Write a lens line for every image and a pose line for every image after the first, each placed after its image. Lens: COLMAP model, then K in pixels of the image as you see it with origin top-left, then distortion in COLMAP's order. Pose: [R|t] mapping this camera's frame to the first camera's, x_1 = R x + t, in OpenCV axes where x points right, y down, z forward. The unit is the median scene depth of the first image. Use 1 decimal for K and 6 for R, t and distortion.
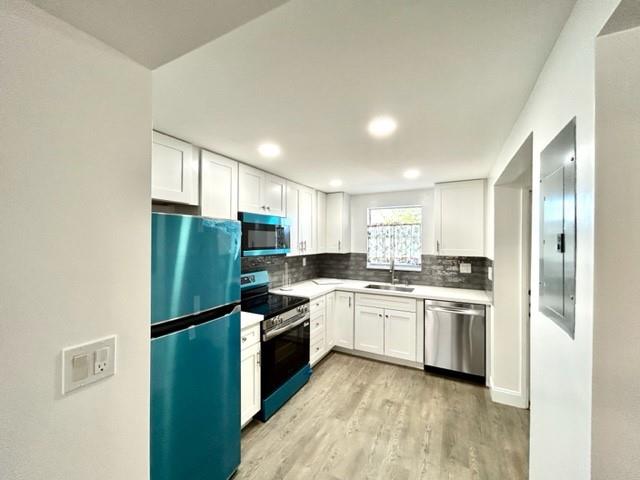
lens RADIAL K [[259.4, 0, 319.9], [0, 259.4, 240.0], [0, 0, 1]] dist [0.000947, -0.001049]
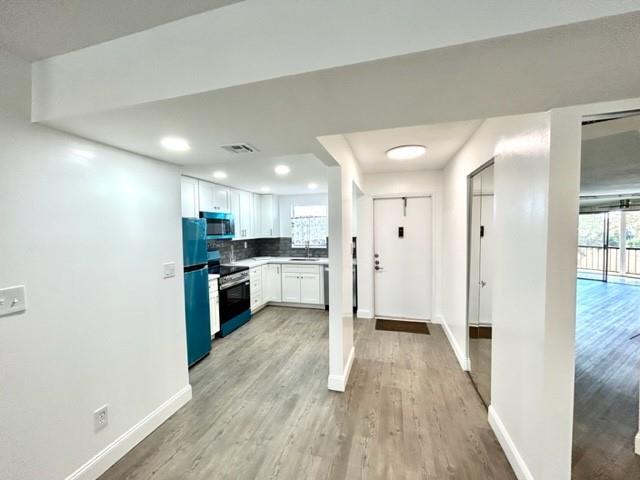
lens RADIAL K [[259.4, 0, 317.4], [0, 259.4, 241.0], [0, 0, 1]] dist [0.000947, -0.001049]
pose [[0.979865, -0.028847, 0.197565, 0.054212], [0.019535, 0.998612, 0.048919, 0.004791], [-0.198702, -0.044075, 0.979068, -0.542586]]
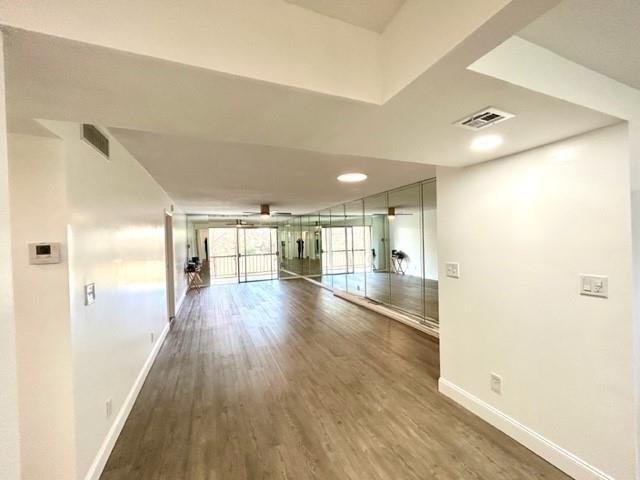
lens RADIAL K [[259.4, 0, 317.8], [0, 259.4, 241.8], [0, 0, 1]] dist [0.000947, -0.001049]
pose [[-0.646483, 0.020659, -0.762648, 0.512551], [0.026220, 0.999644, 0.004852, 0.011857], [0.762477, -0.016860, -0.646795, 0.154479]]
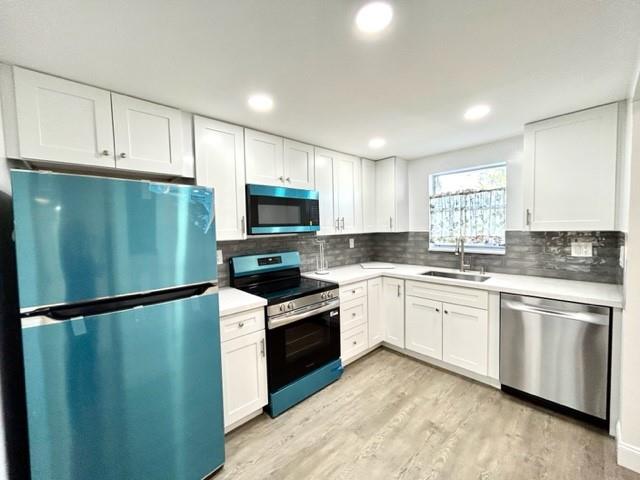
lens RADIAL K [[259.4, 0, 319.7], [0, 259.4, 240.1], [0, 0, 1]] dist [0.000947, -0.001049]
pose [[0.941473, -0.009661, -0.336950, 0.178236], [0.027575, 0.998446, 0.048421, 0.038444], [0.335959, -0.054879, 0.940276, 0.182597]]
